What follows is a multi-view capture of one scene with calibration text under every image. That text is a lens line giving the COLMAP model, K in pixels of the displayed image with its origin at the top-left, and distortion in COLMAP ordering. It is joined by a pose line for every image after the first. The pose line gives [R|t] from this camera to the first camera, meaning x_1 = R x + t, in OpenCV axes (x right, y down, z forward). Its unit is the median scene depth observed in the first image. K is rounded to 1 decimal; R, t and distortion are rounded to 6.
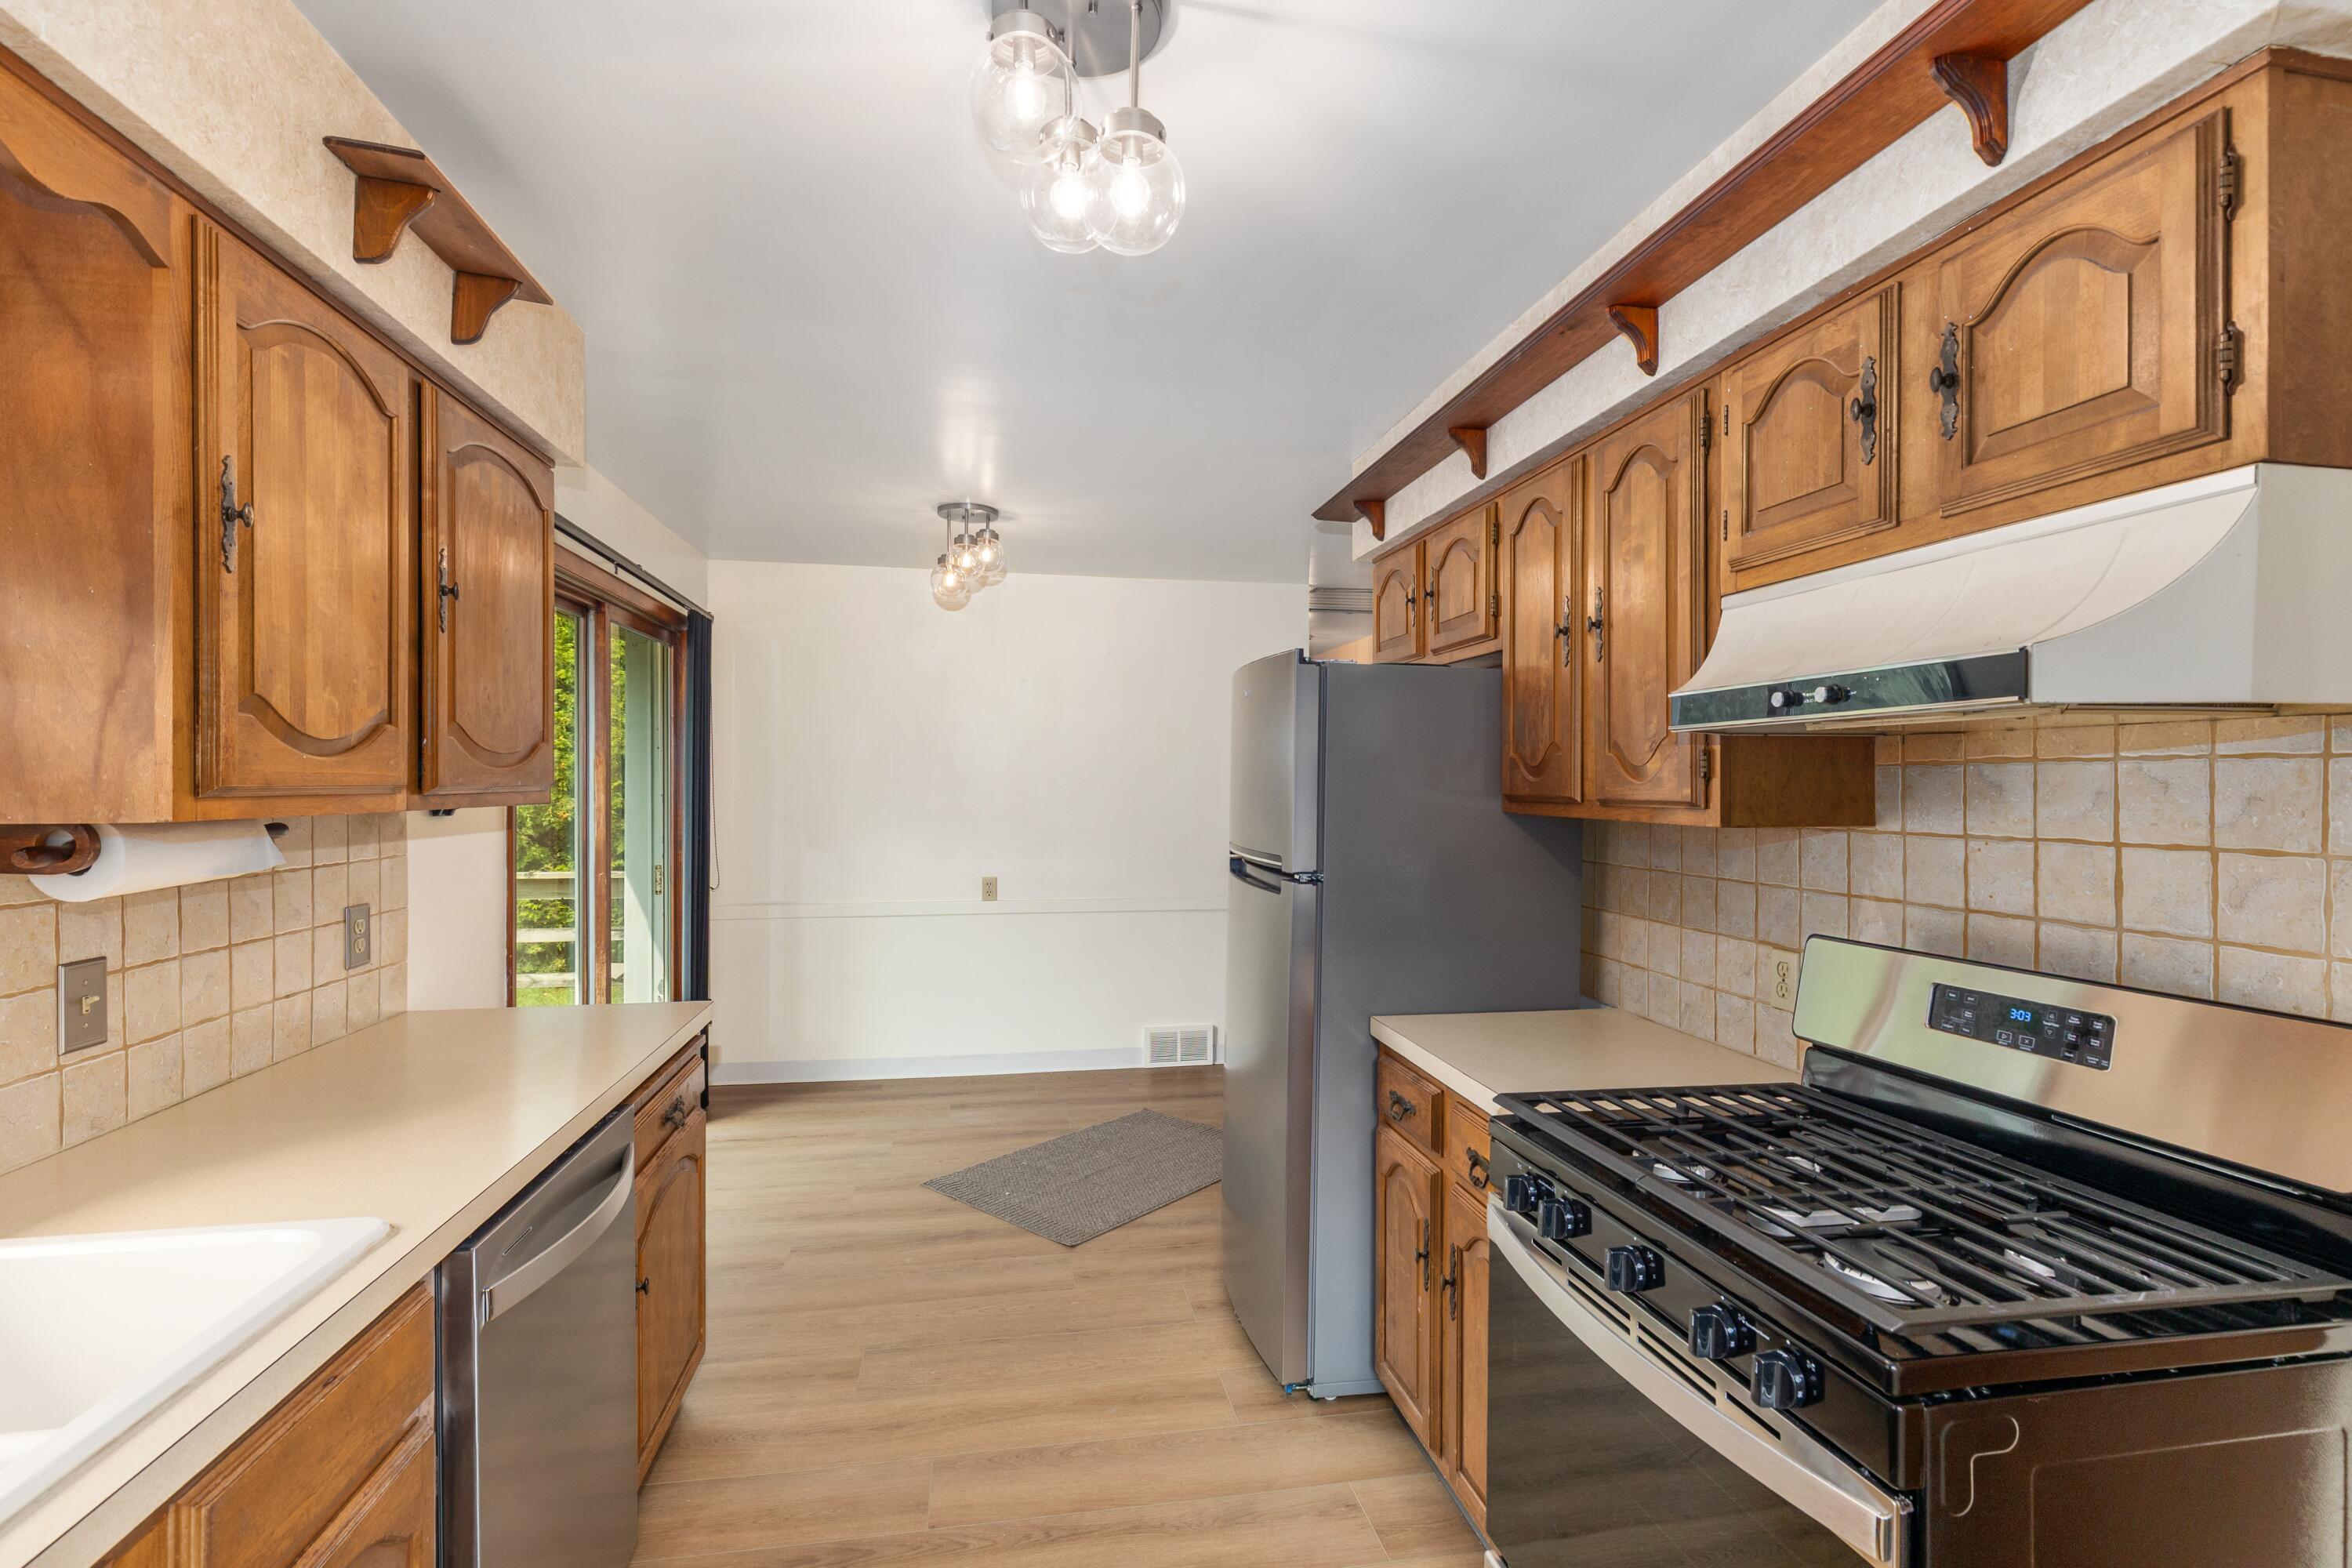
lens RADIAL K [[1067.2, 0, 1179.3], [0, 1067.2, 779.2], [0, 0, 1]] dist [0.002772, -0.000020]
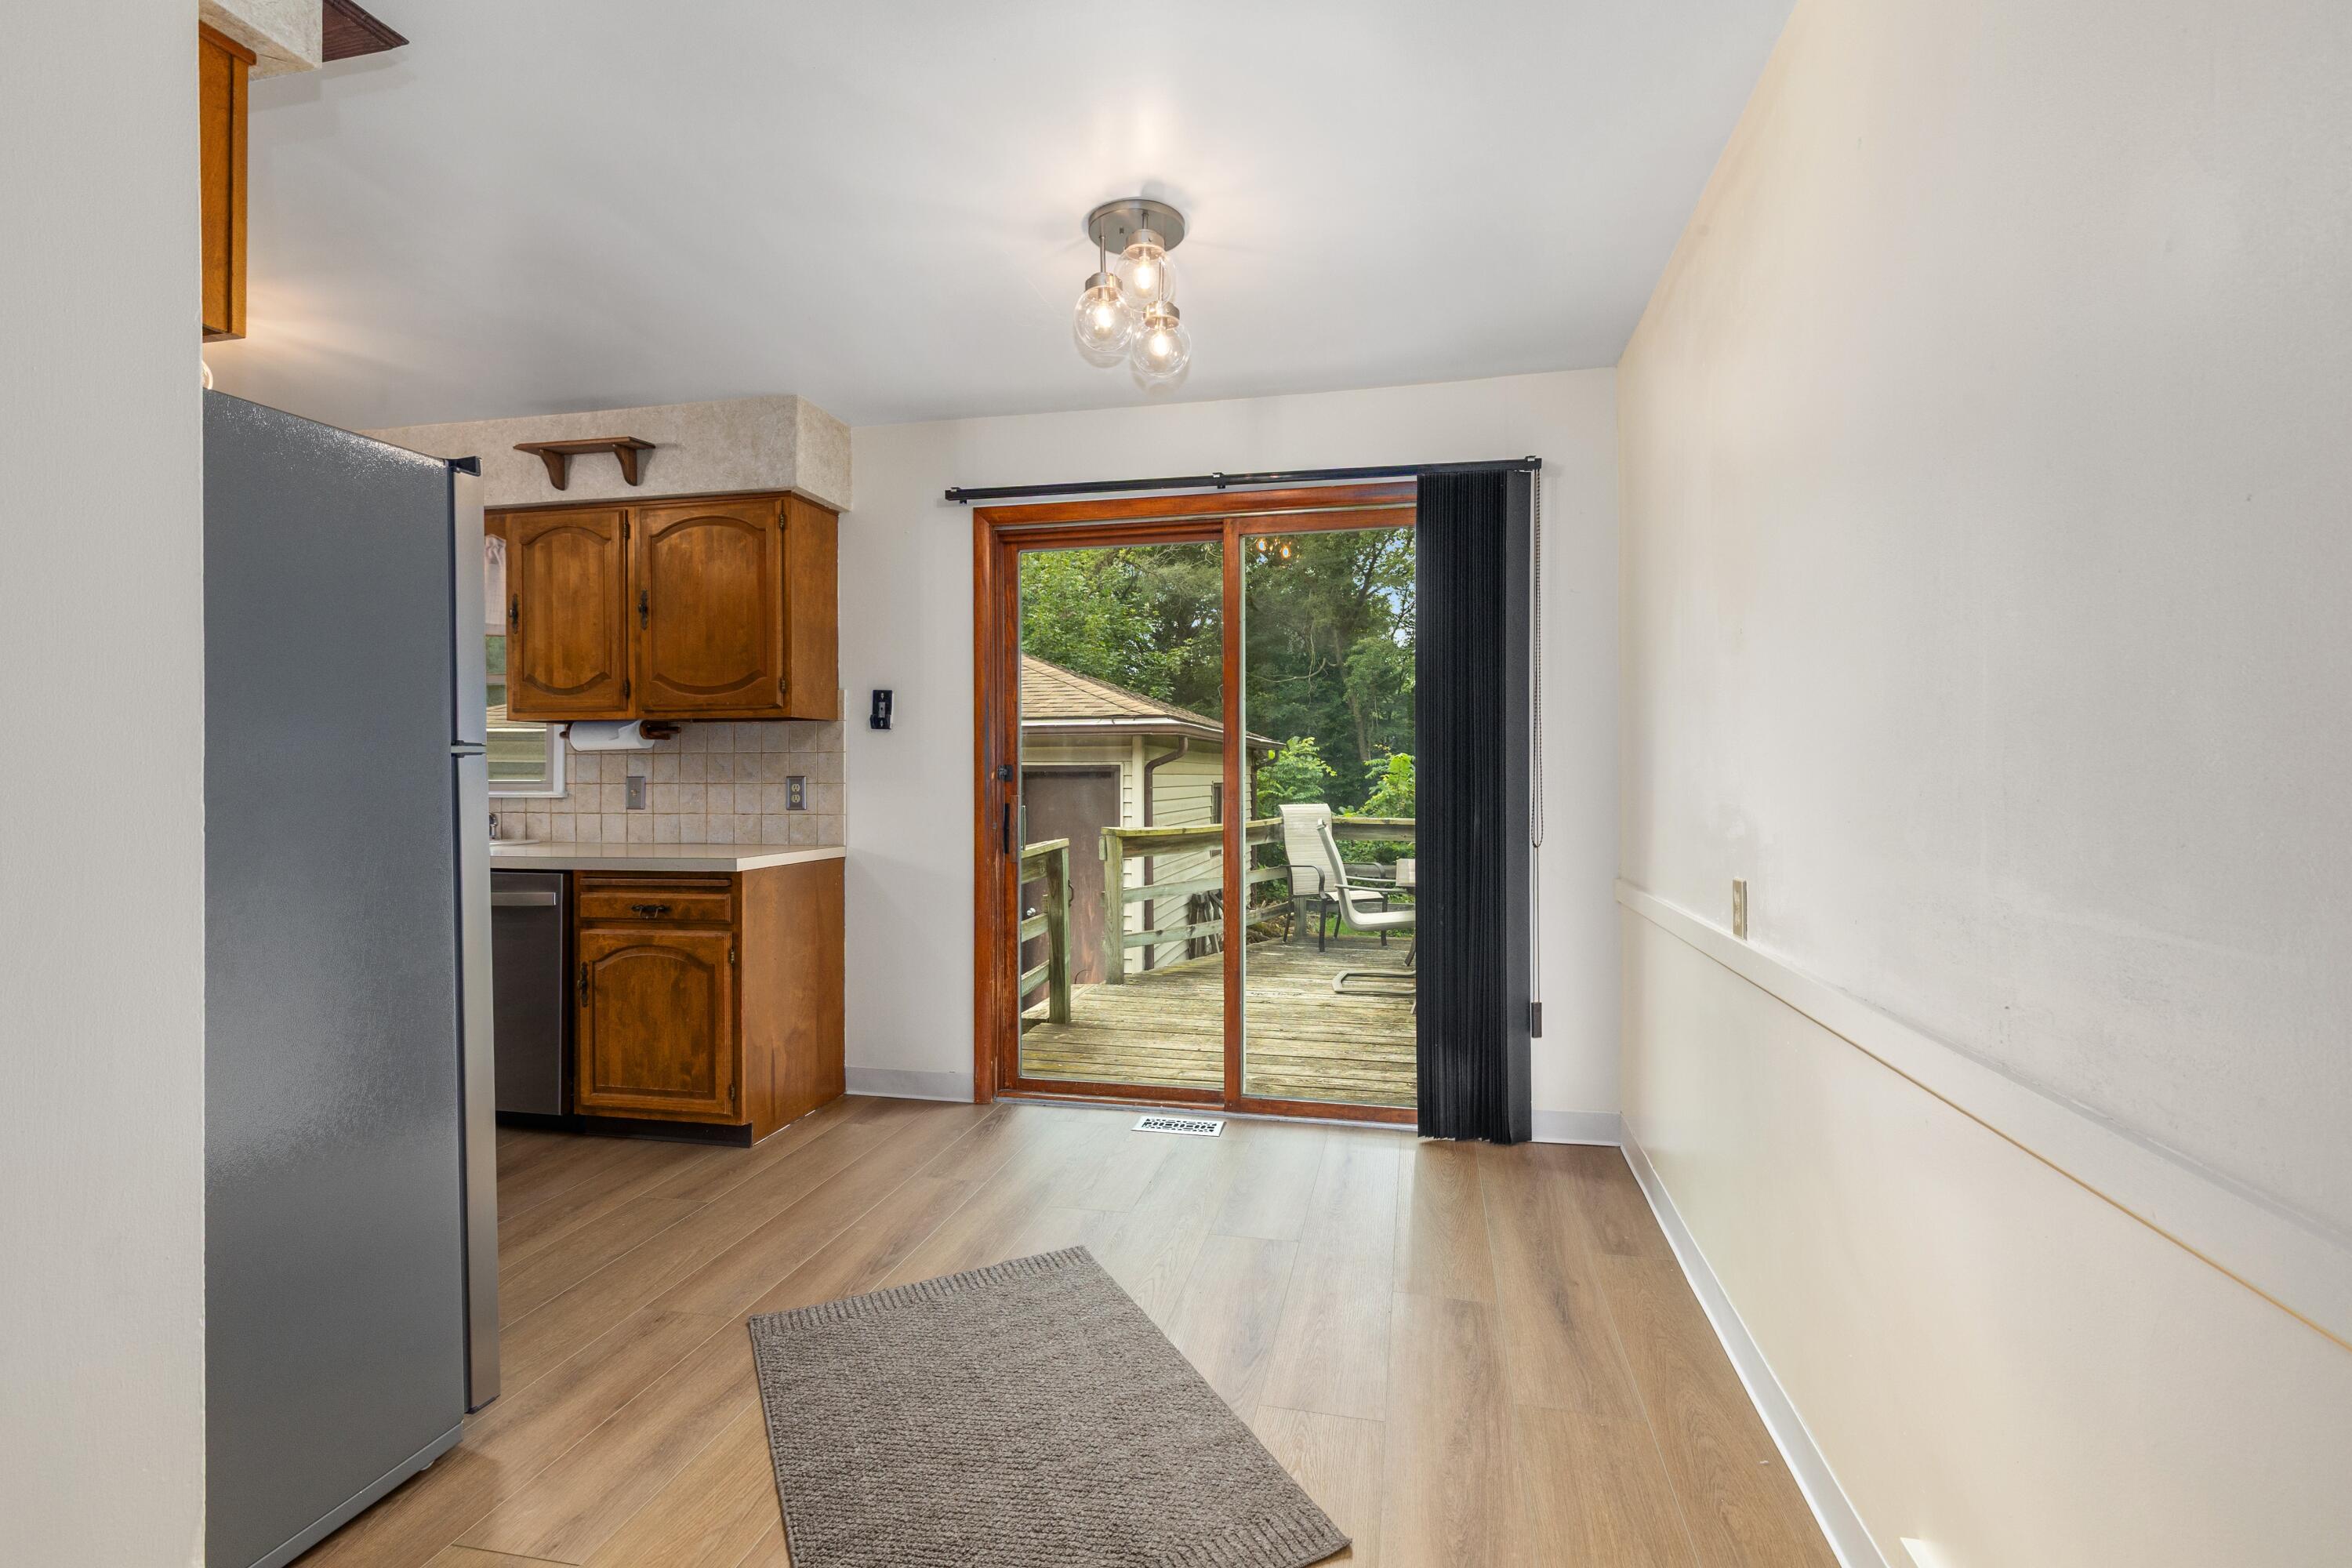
lens RADIAL K [[1067.2, 0, 1179.3], [0, 1067.2, 779.2], [0, 0, 1]] dist [0.002772, -0.000020]
pose [[-0.389509, -0.001295, -0.921022, 0.876799], [0.003804, 0.999988, -0.003015, 0.174926], [0.921015, -0.004678, -0.389499, 3.100617]]
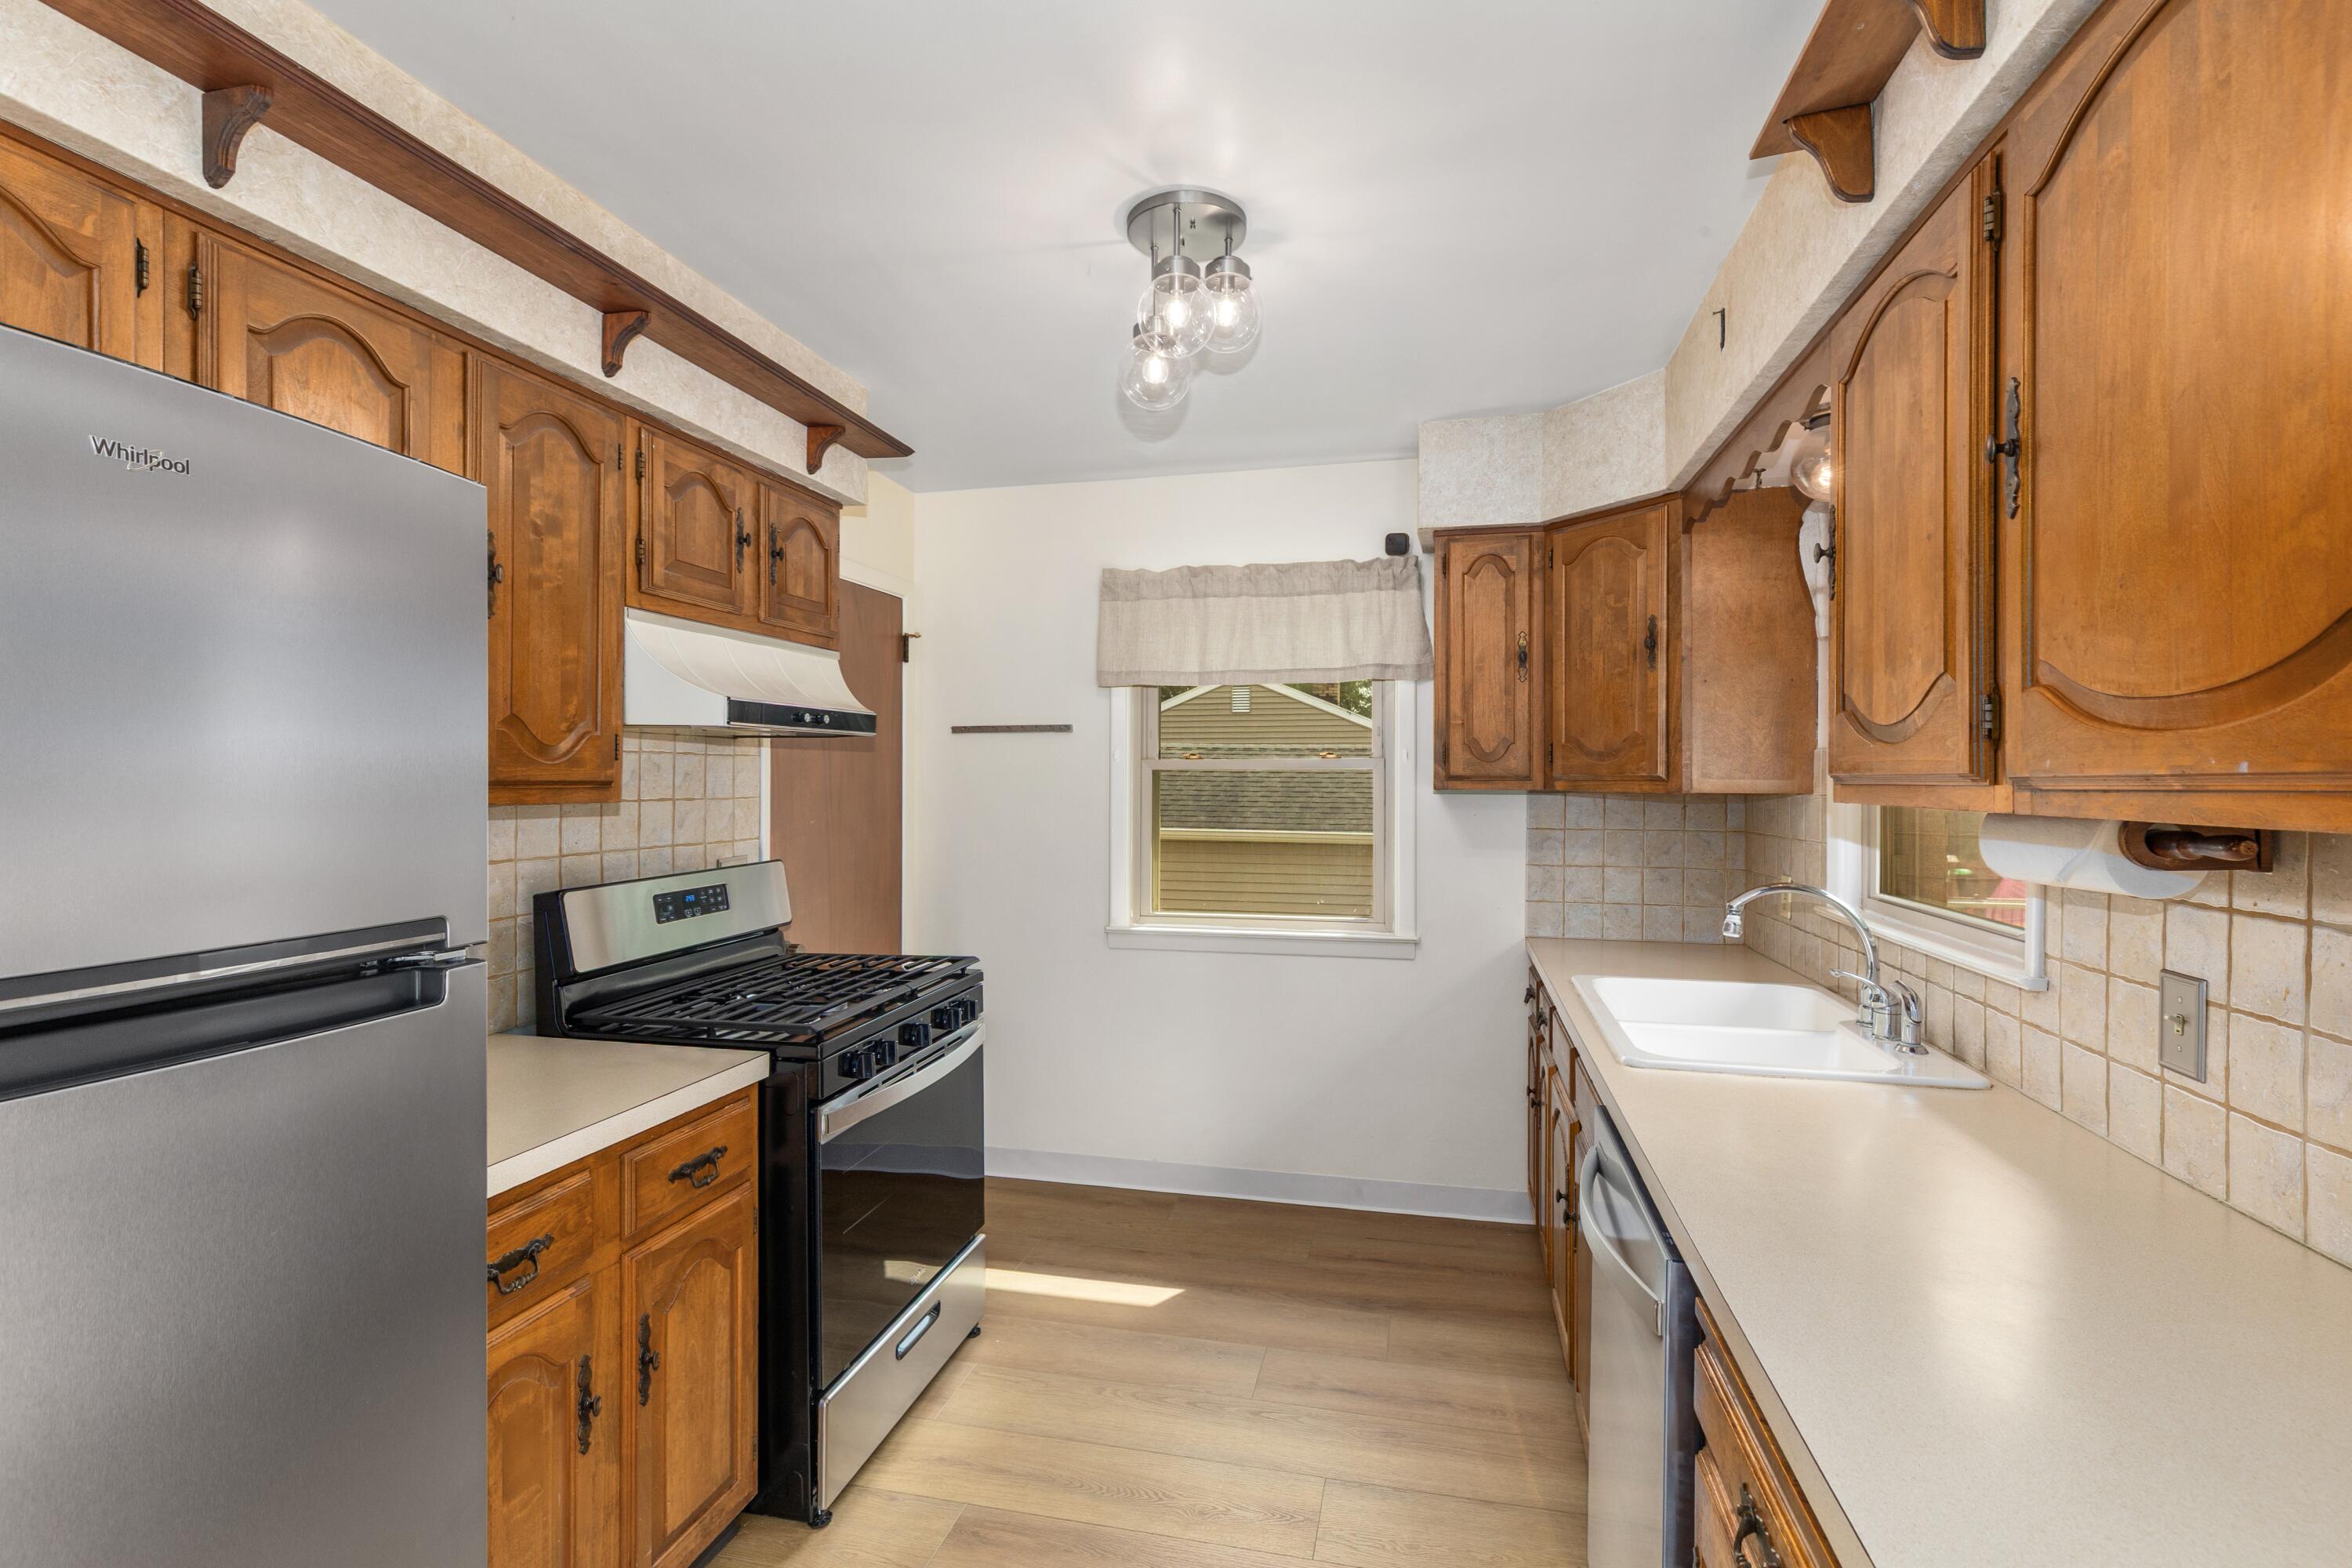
lens RADIAL K [[1067.2, 0, 1179.3], [0, 1067.2, 779.2], [0, 0, 1]] dist [0.002772, -0.000020]
pose [[-0.910724, -0.008946, 0.412919, -0.588190], [-0.010247, 0.999947, -0.000935, 0.016225], [-0.412889, -0.005083, -0.910767, 1.993742]]
